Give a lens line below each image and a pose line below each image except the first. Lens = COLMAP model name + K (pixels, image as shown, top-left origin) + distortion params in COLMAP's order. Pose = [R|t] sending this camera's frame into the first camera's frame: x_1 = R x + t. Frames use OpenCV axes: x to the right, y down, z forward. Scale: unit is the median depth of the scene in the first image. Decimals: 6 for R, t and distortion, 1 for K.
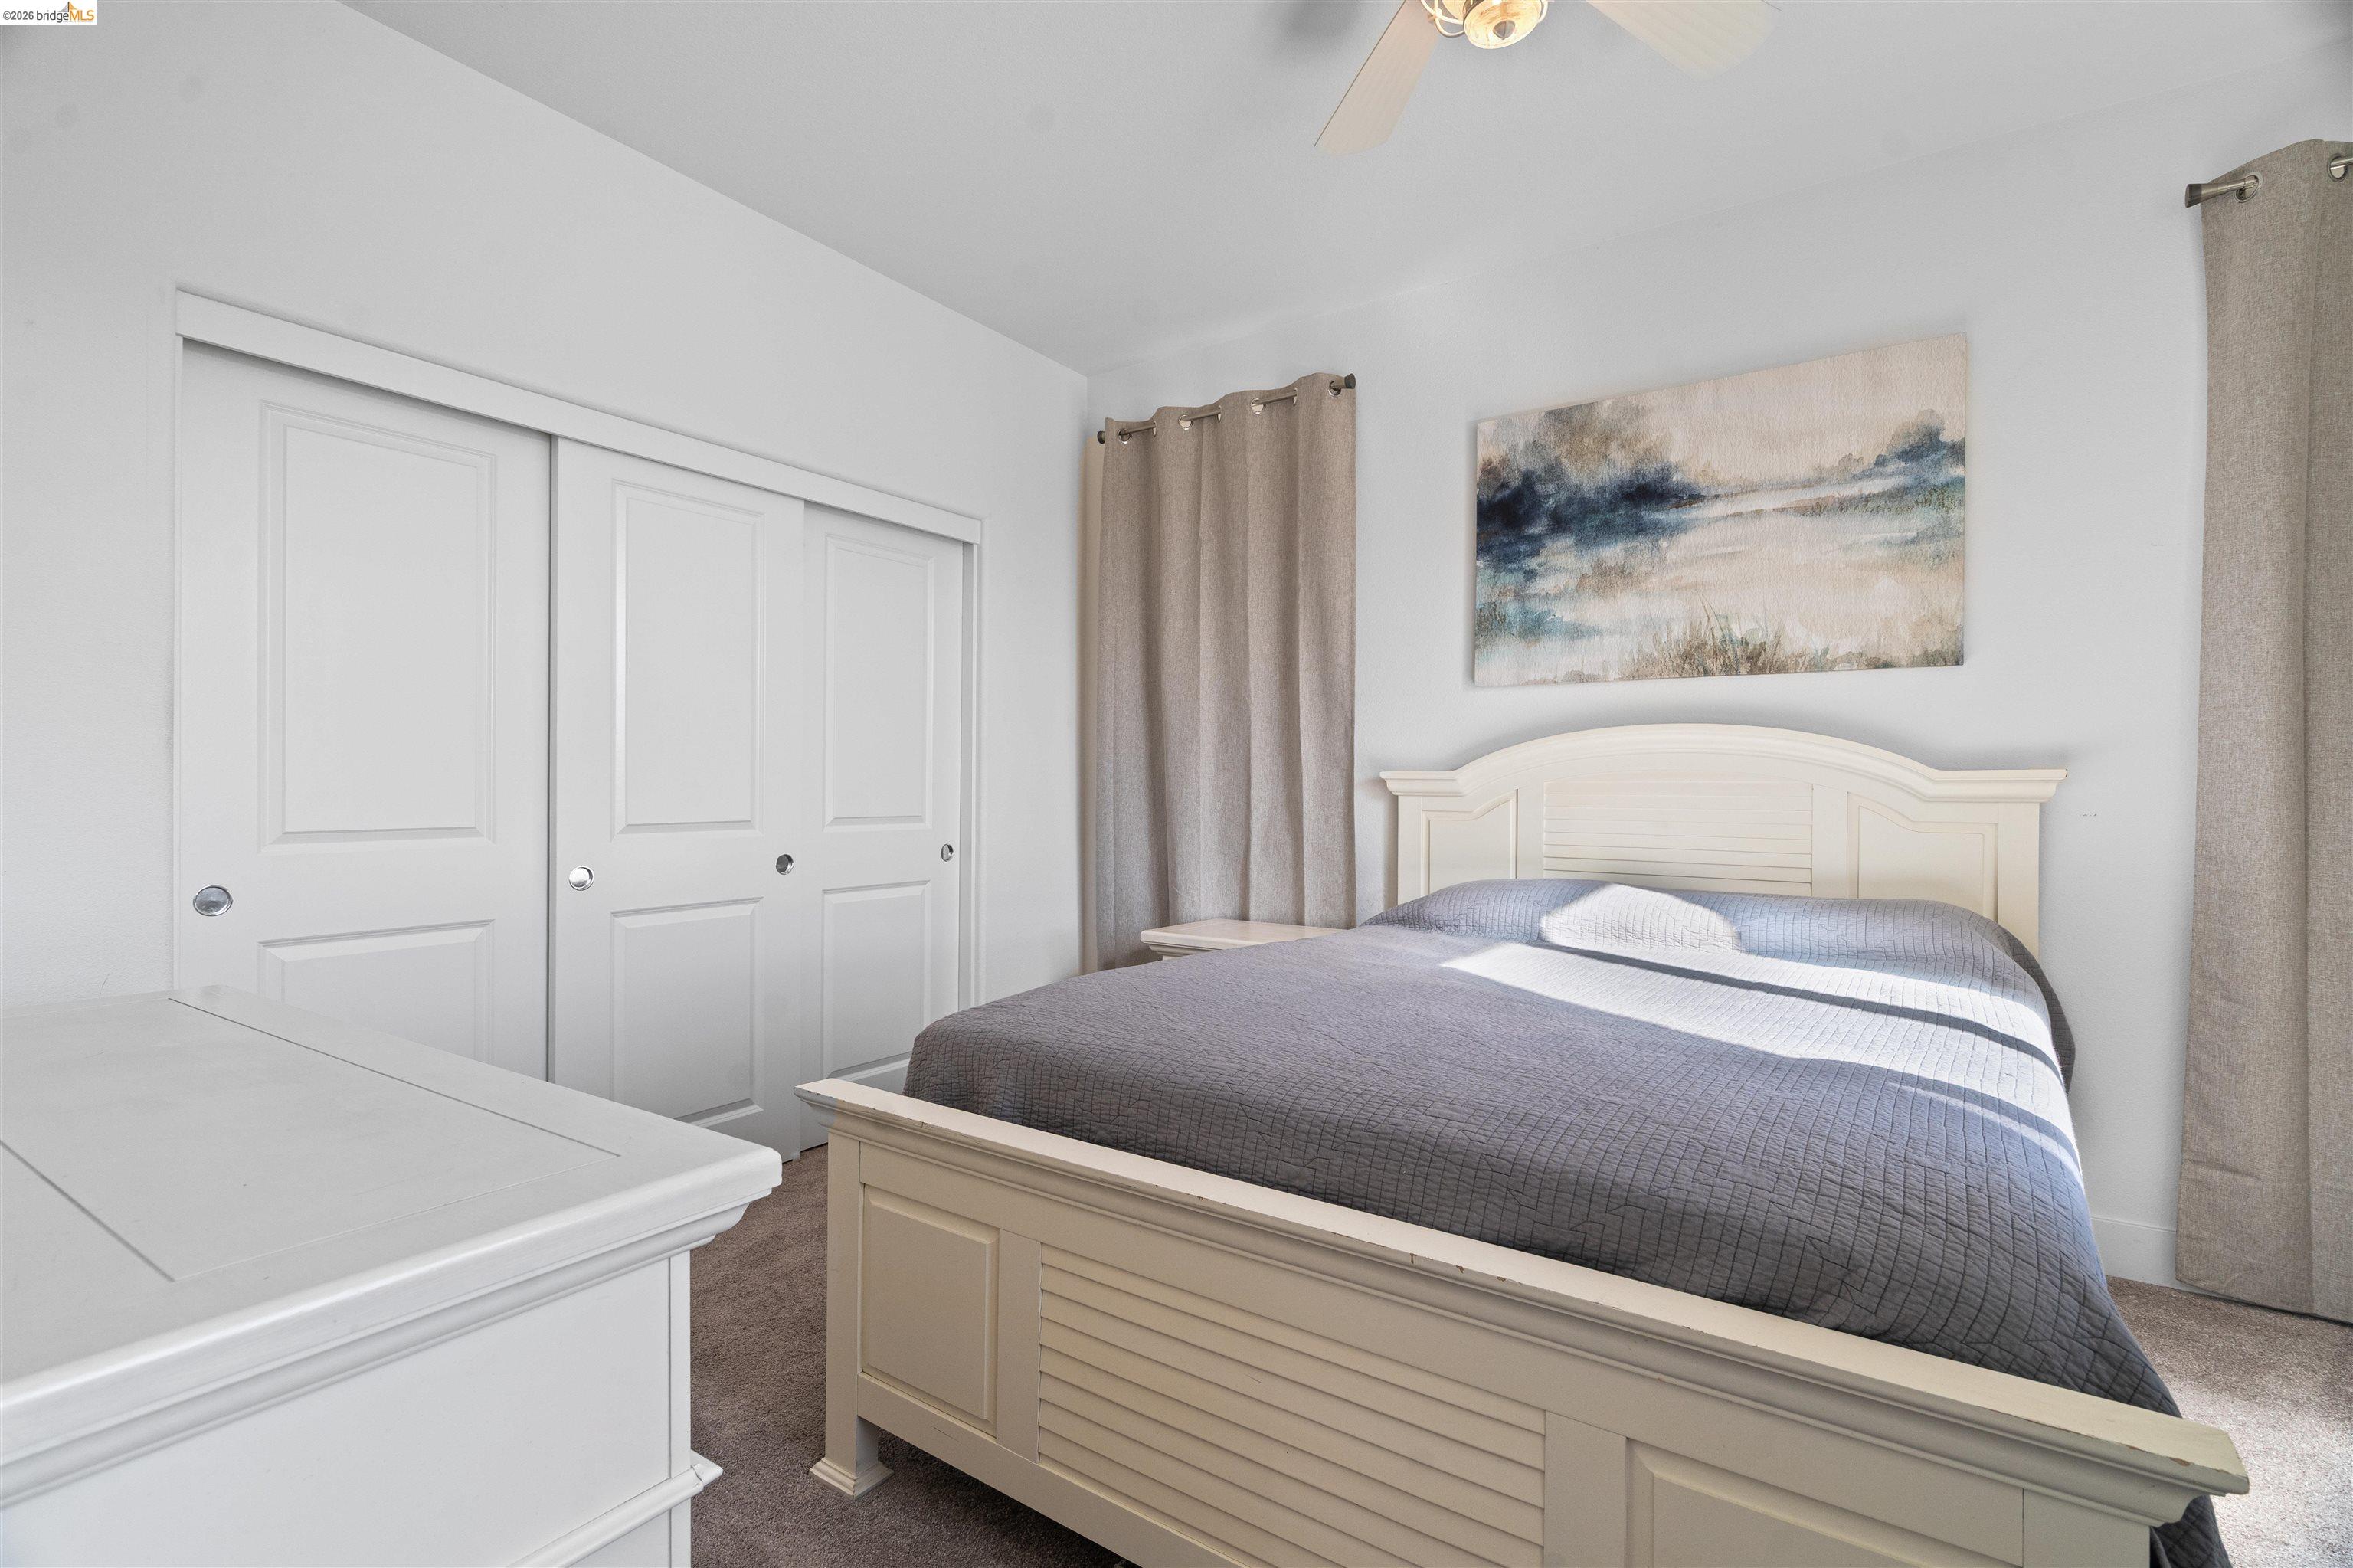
lens RADIAL K [[1088.6, 0, 1176.5], [0, 1088.6, 784.0], [0, 0, 1]] dist [-0.001193, 0.000153]
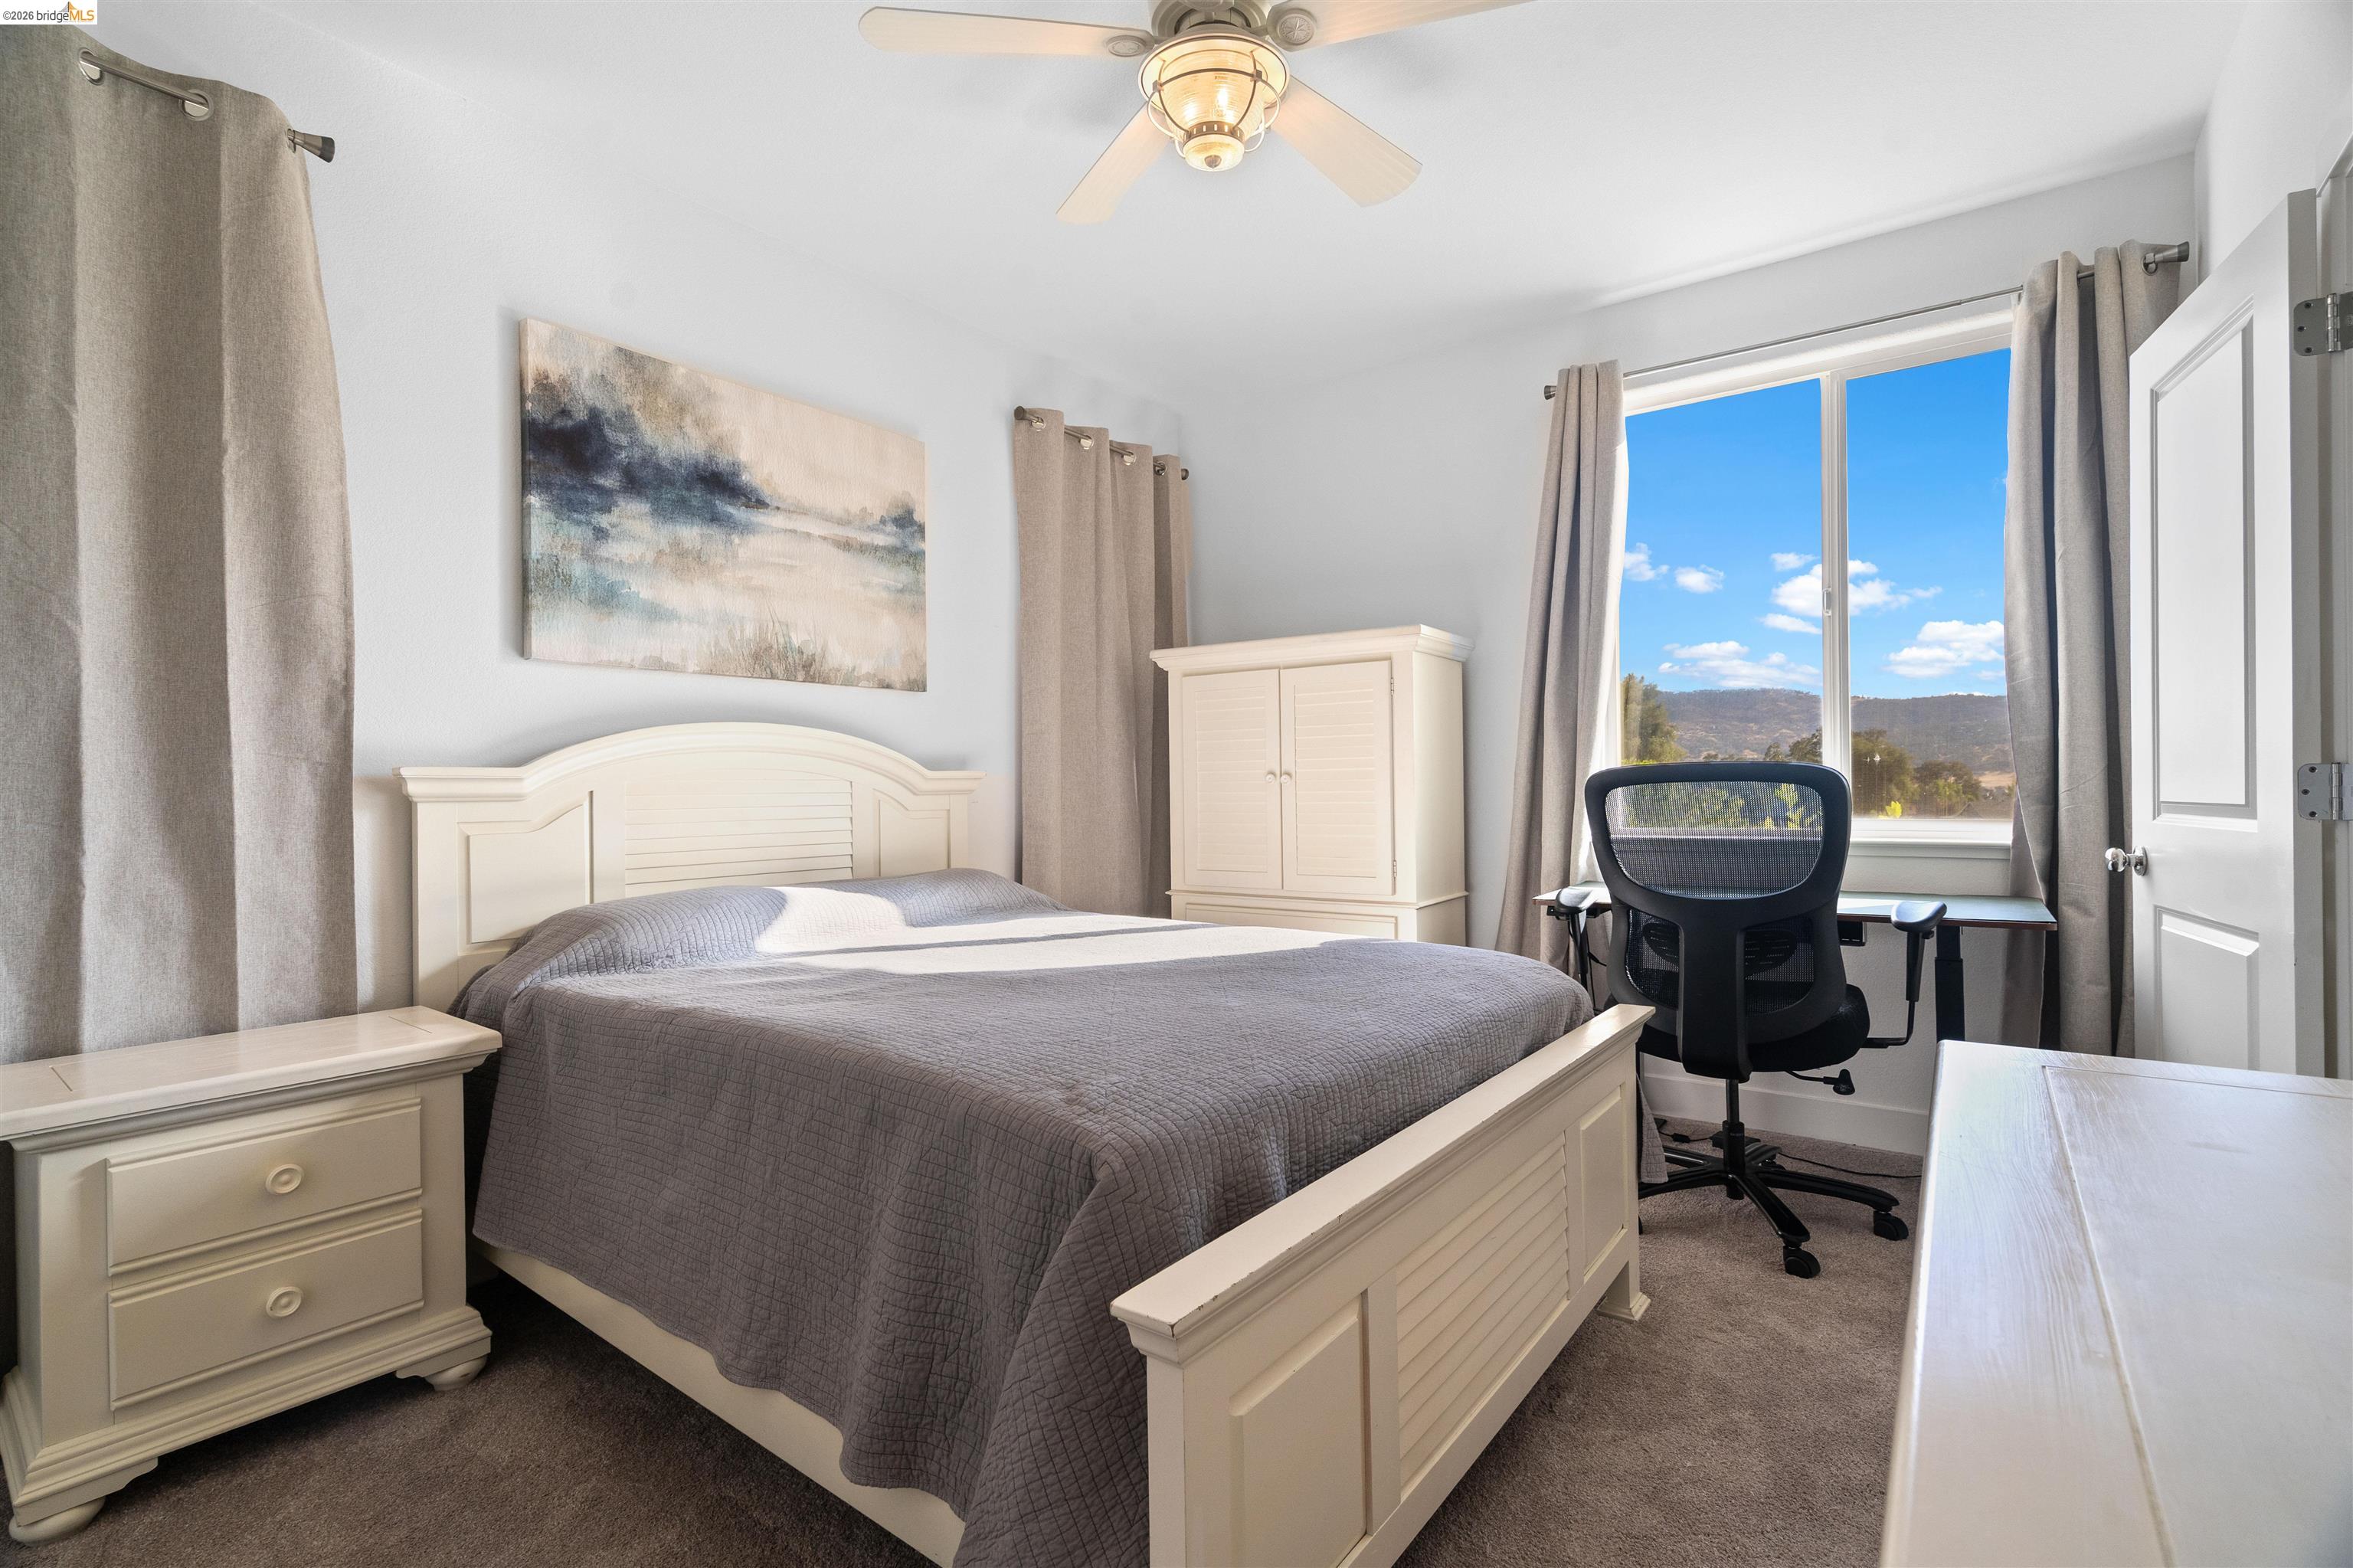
lens RADIAL K [[1088.6, 0, 1176.5], [0, 1088.6, 784.0], [0, 0, 1]] dist [-0.001193, 0.000153]
pose [[0.042186, -0.005715, 0.999093, -0.507365], [0.007813, 0.999955, 0.005390, -0.001266], [-0.999079, 0.007579, 0.042229, 0.542644]]
